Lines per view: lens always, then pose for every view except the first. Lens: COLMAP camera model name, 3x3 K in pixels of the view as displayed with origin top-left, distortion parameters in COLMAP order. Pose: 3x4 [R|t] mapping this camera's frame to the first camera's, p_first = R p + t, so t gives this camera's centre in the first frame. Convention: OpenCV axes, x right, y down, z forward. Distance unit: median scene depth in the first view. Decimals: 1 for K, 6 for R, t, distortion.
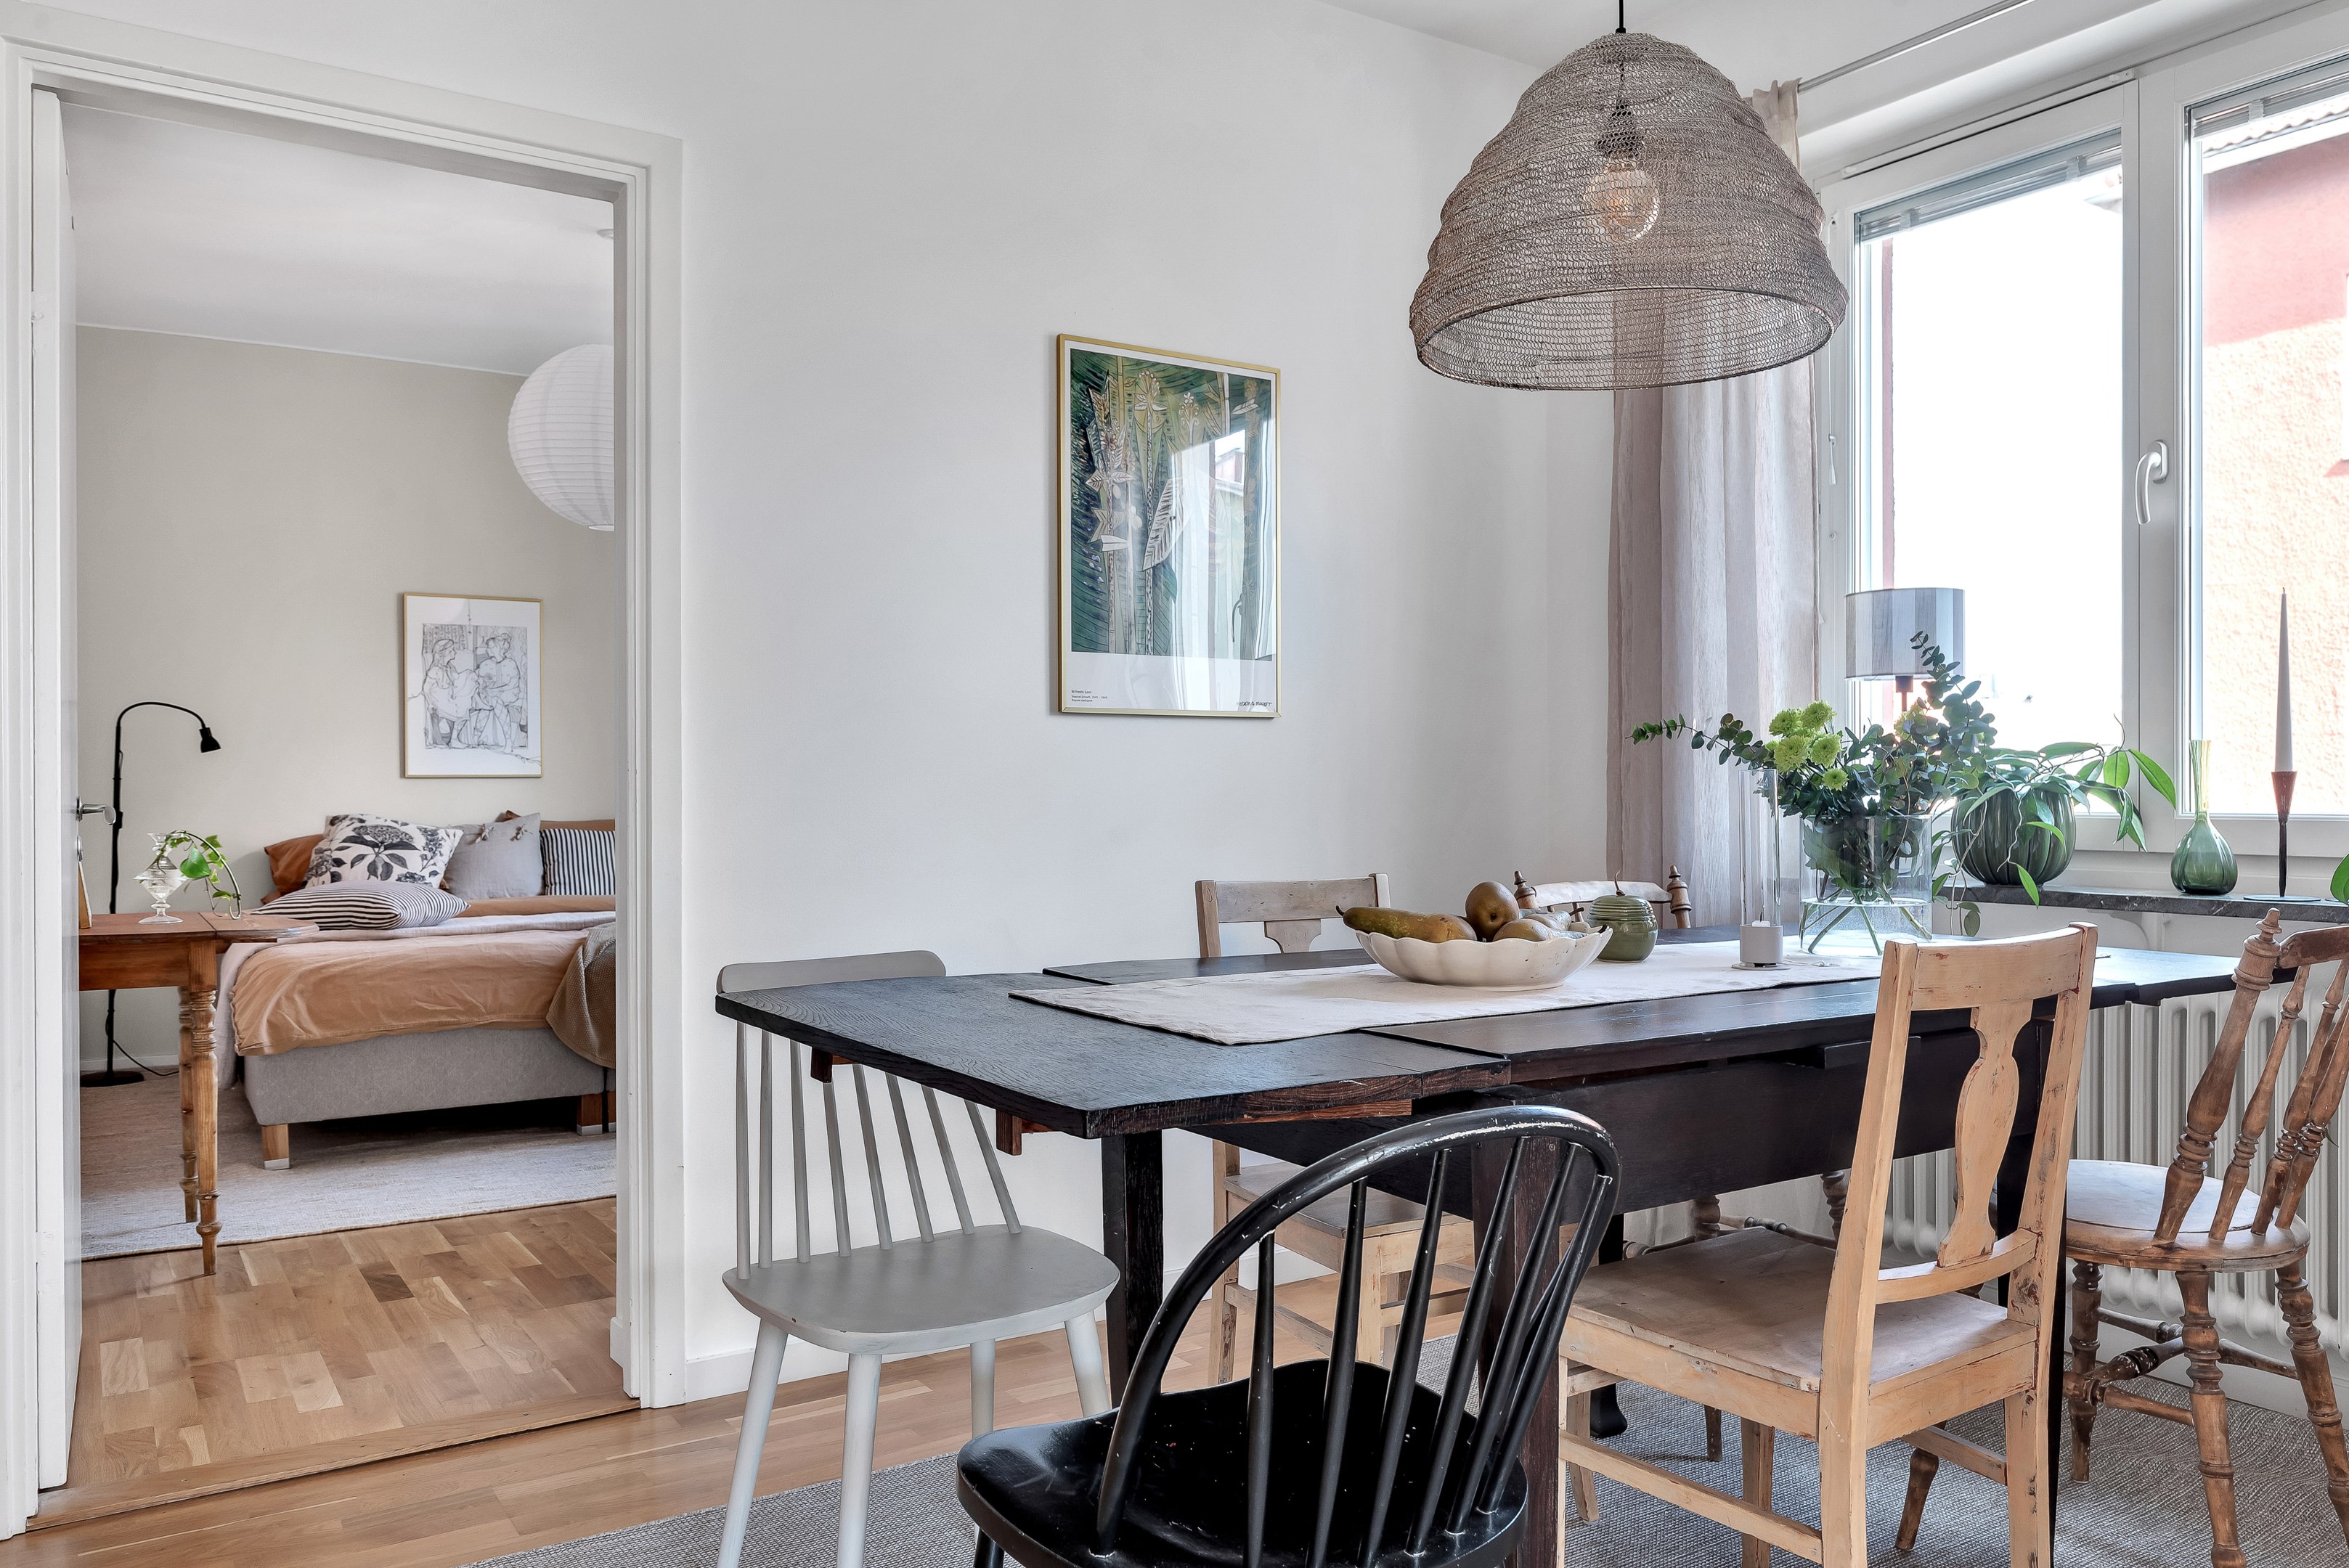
lens RADIAL K [[1677.0, 0, 1182.3], [0, 1677.0, 790.9], [0, 0, 1]] dist [0.007988, -0.006326]
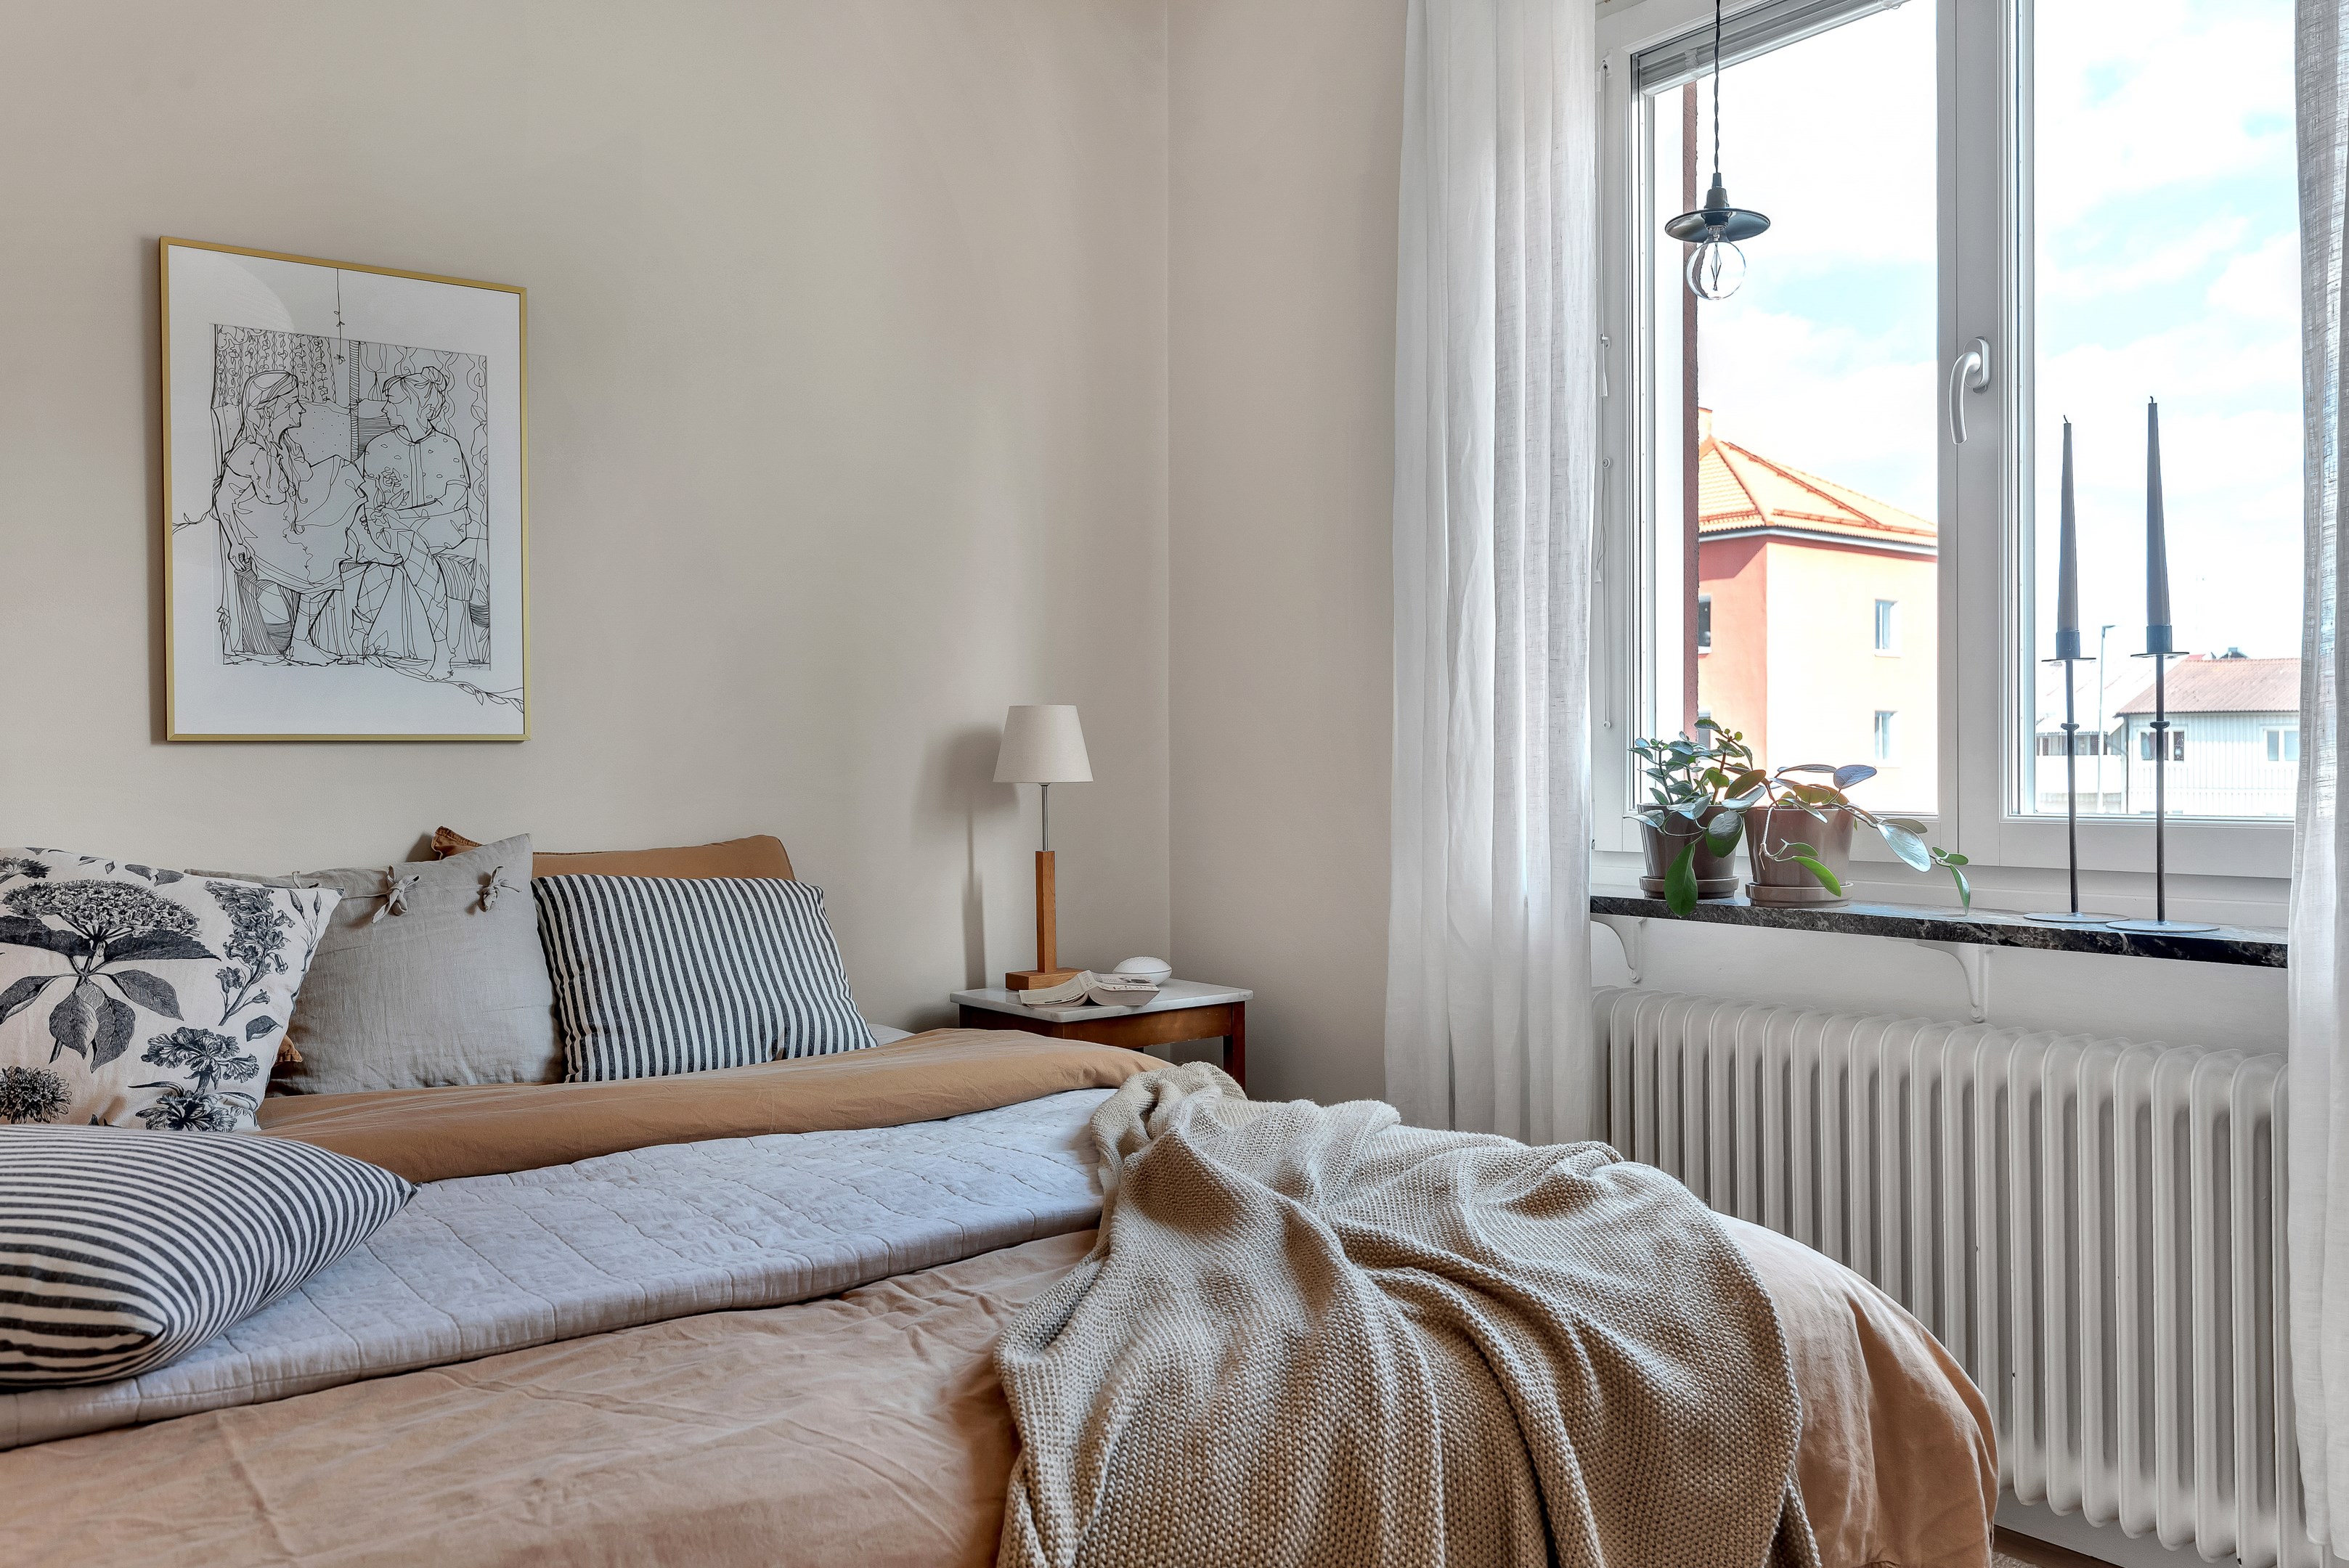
lens RADIAL K [[1825.1, 0, 1168.0], [0, 1825.1, 776.8], [0, 0, 1]] dist [-0.003230, 0.000866]
pose [[0.996988, -0.002748, 0.077506, -0.298290], [0.002404, 0.999987, 0.004520, -0.001724], [-0.077517, -0.004320, 0.996982, 0.634432]]
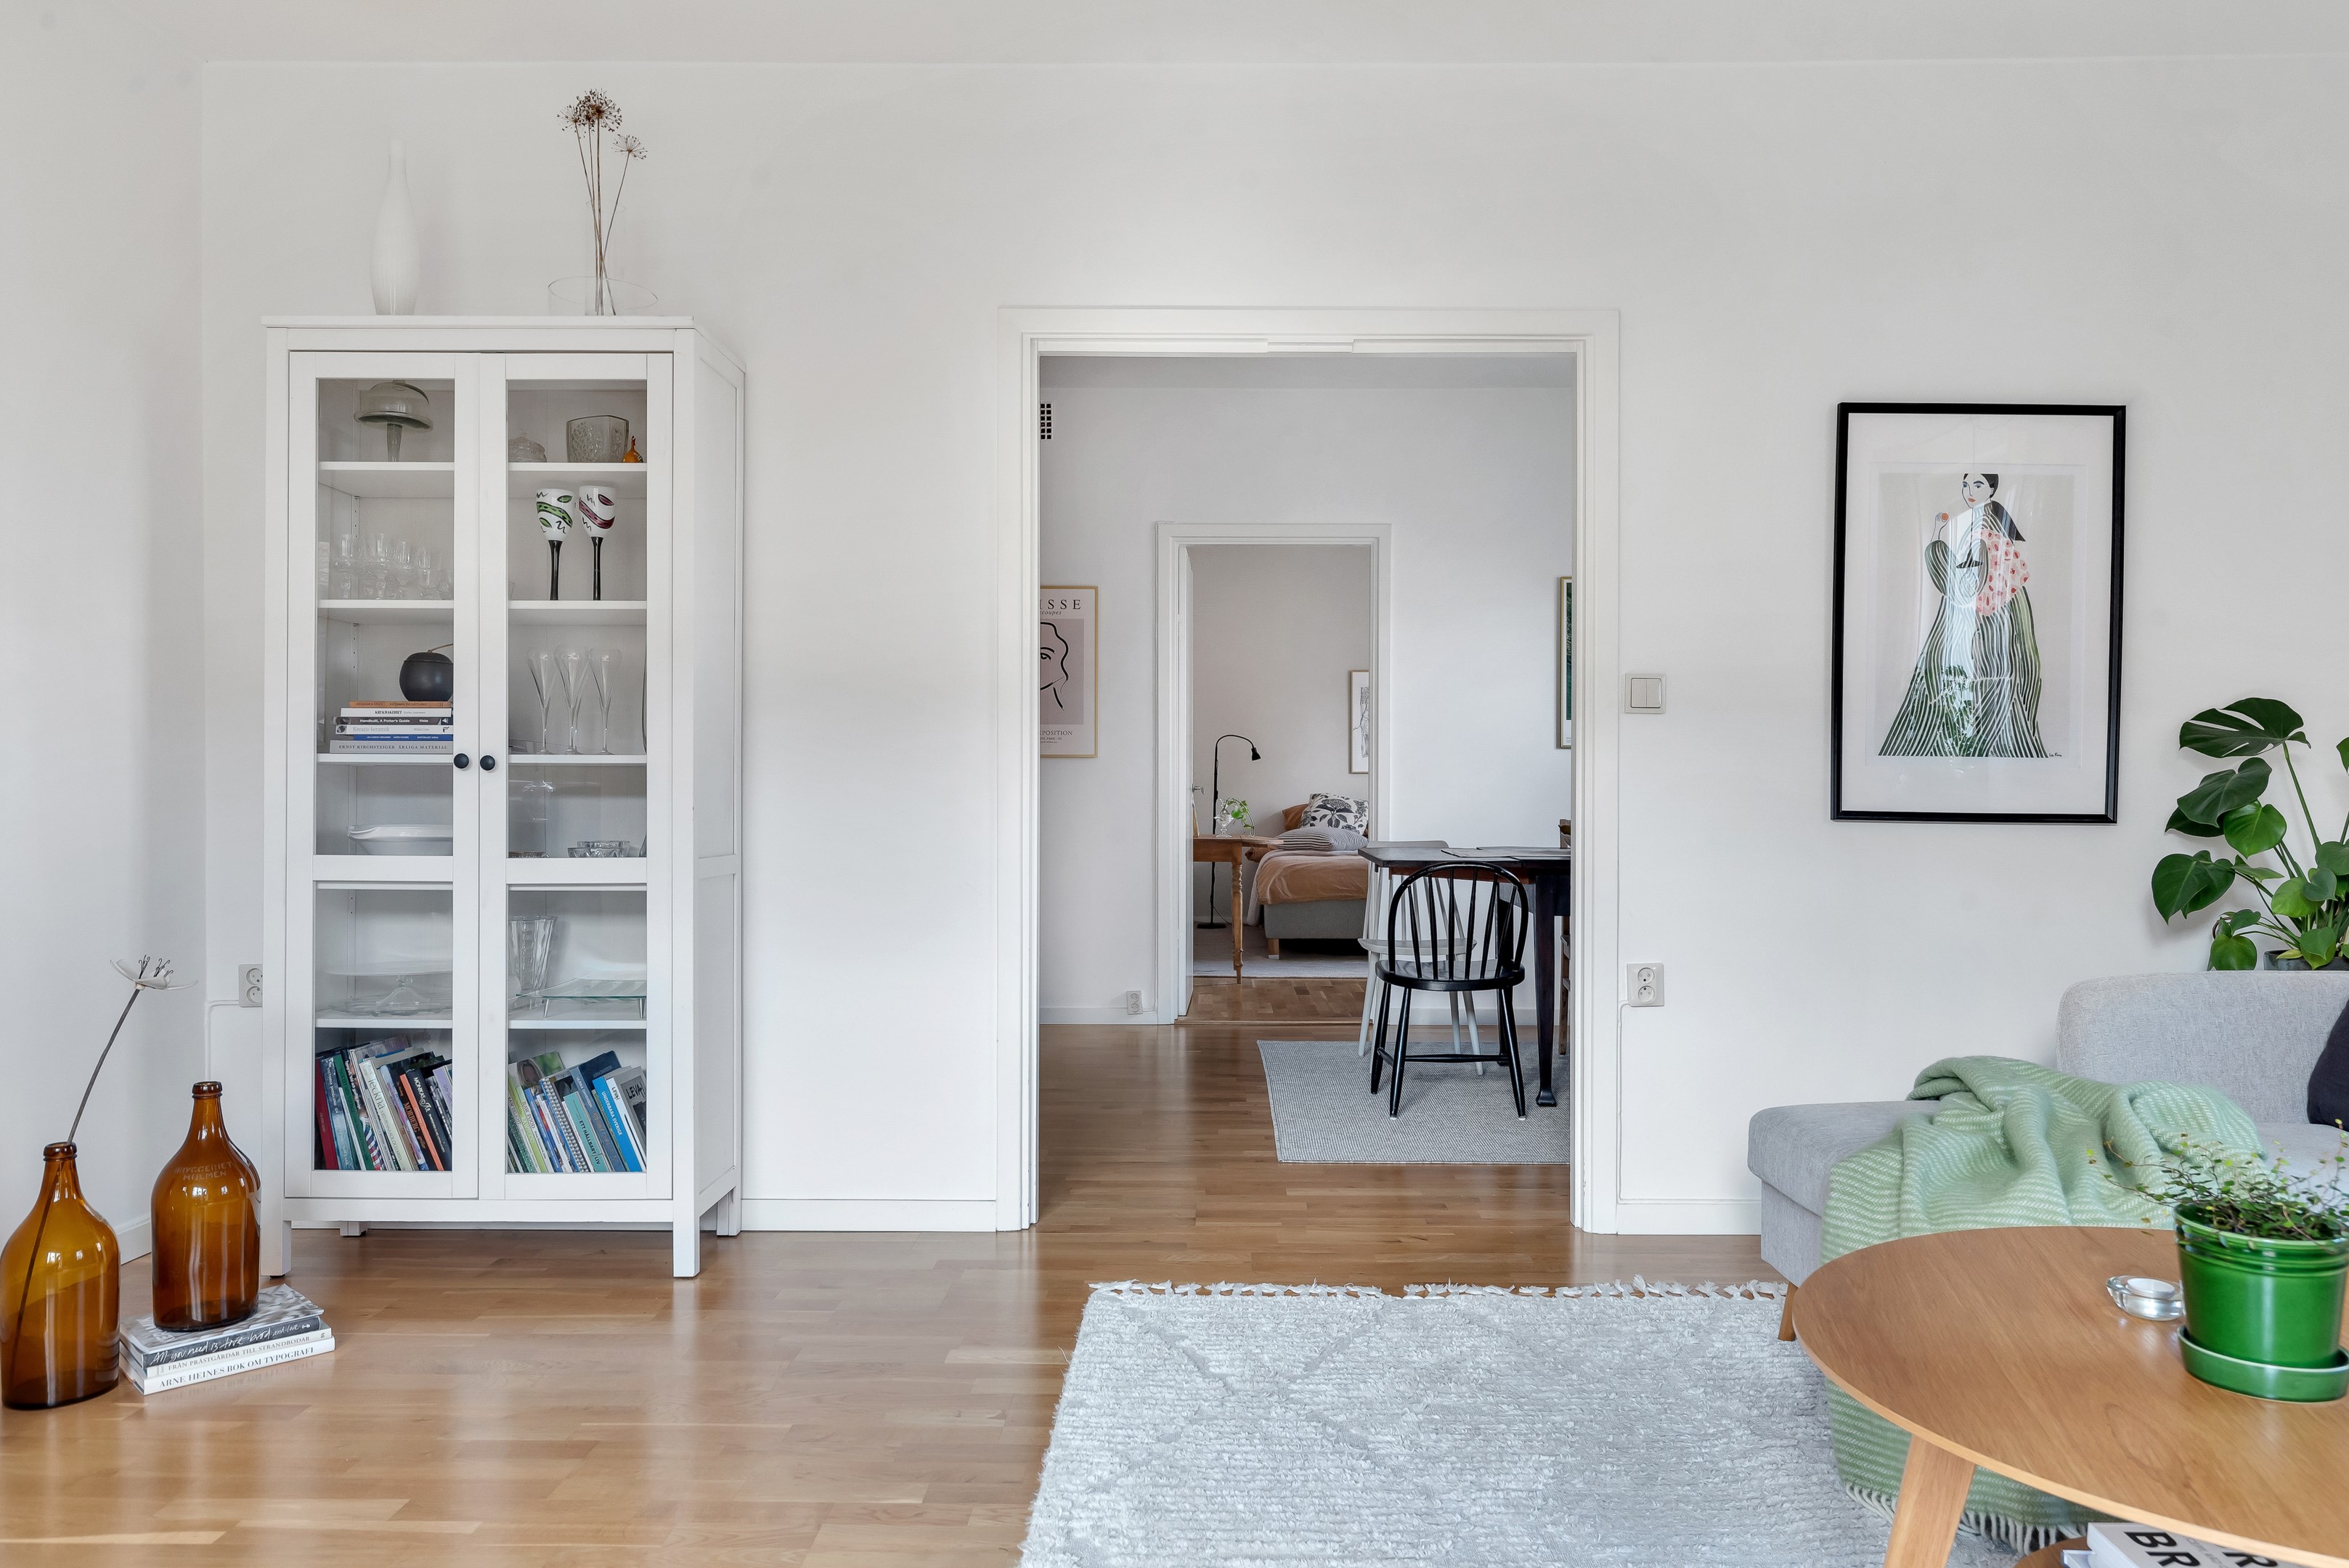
lens RADIAL K [[1613.5, 0, 1170.0], [0, 1613.5, 787.4], [0, 0, 1]] dist [-0.001664, 0.005124]
pose [[0.819902, 0.008024, -0.572448, 0.393720], [-0.005320, 0.999965, 0.006398, -0.002717], [0.572479, -0.002200, 0.819916, -0.564775]]
